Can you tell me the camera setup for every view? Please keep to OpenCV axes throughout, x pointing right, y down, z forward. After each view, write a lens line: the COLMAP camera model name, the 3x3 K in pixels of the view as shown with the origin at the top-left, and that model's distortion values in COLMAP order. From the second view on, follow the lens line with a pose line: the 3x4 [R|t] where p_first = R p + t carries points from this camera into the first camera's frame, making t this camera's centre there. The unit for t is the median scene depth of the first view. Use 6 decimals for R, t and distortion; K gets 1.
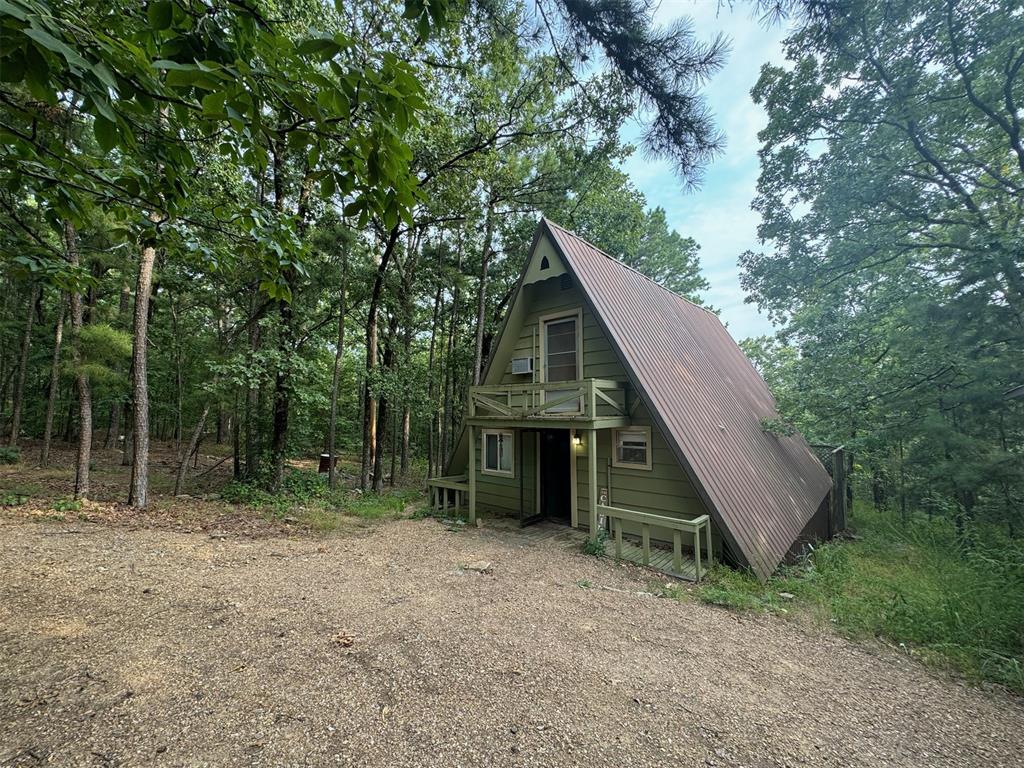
lens RADIAL K [[410.2, 0, 512.8], [0, 410.2, 383.8], [0, 0, 1]] dist [-0.002676, 0.000669]
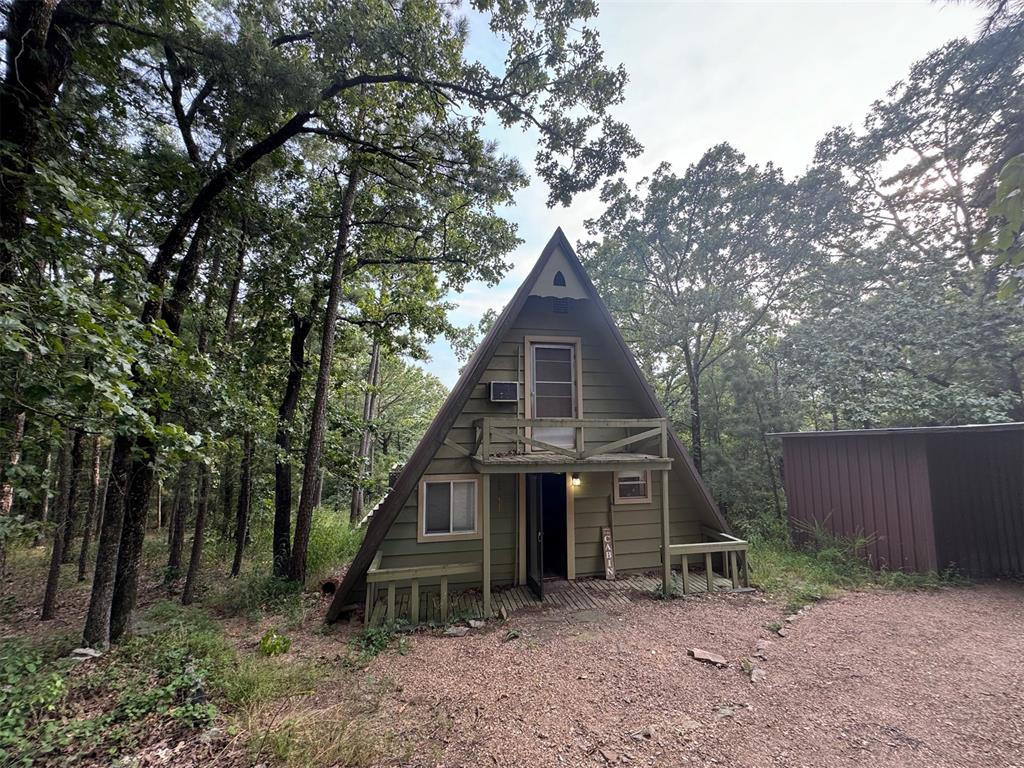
lens RADIAL K [[410.2, 0, 512.8], [0, 410.2, 383.8], [0, 0, 1]] dist [-0.002676, 0.000669]
pose [[0.577632, 0.085995, 0.811755, -0.670351], [-0.057788, 0.996248, -0.064419, -0.010285], [-0.814249, -0.009699, 0.580435, 0.573029]]
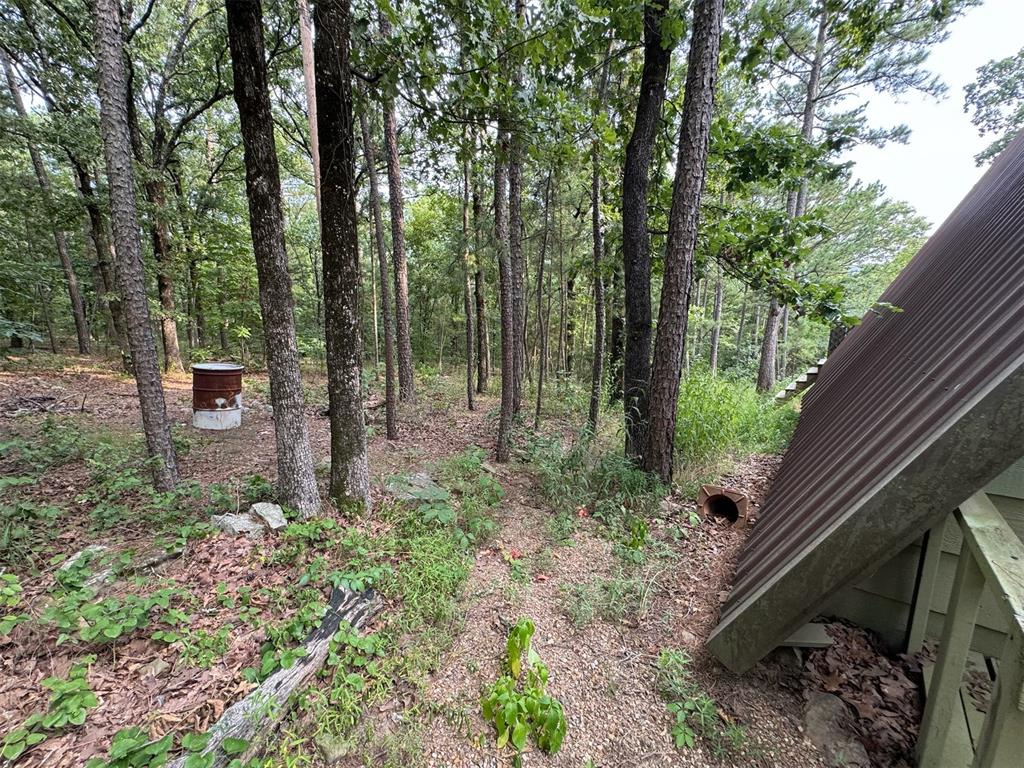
lens RADIAL K [[410.2, 0, 512.8], [0, 410.2, 383.8], [0, 0, 1]] dist [-0.002676, 0.000669]
pose [[0.997624, -0.042795, 0.053983, -0.348085], [0.028927, 0.971437, 0.235527, 0.190073], [-0.062521, -0.233406, 0.970367, 1.083186]]
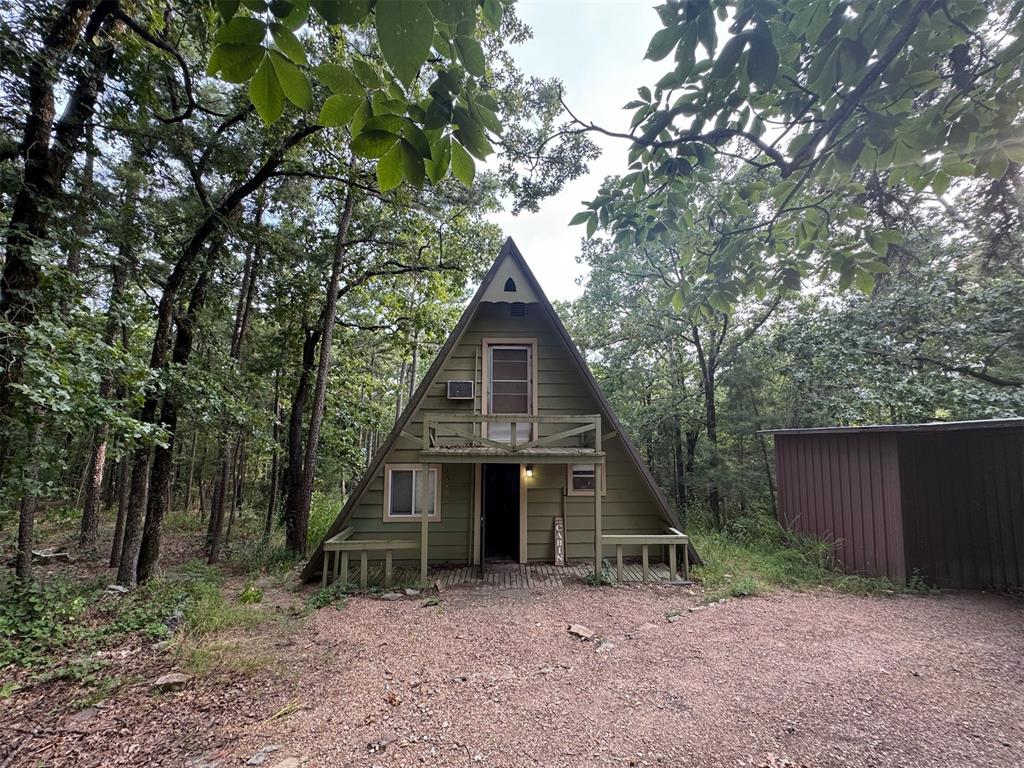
lens RADIAL K [[411.8, 0, 515.2], [0, 411.8, 386.3], [0, 0, 1]] dist [-0.001518, -0.000323]
pose [[0.702182, 0.067701, 0.708772, -0.565828], [-0.057094, 0.997617, -0.038728, -0.027172], [-0.709705, -0.013273, 0.704374, 0.326446]]
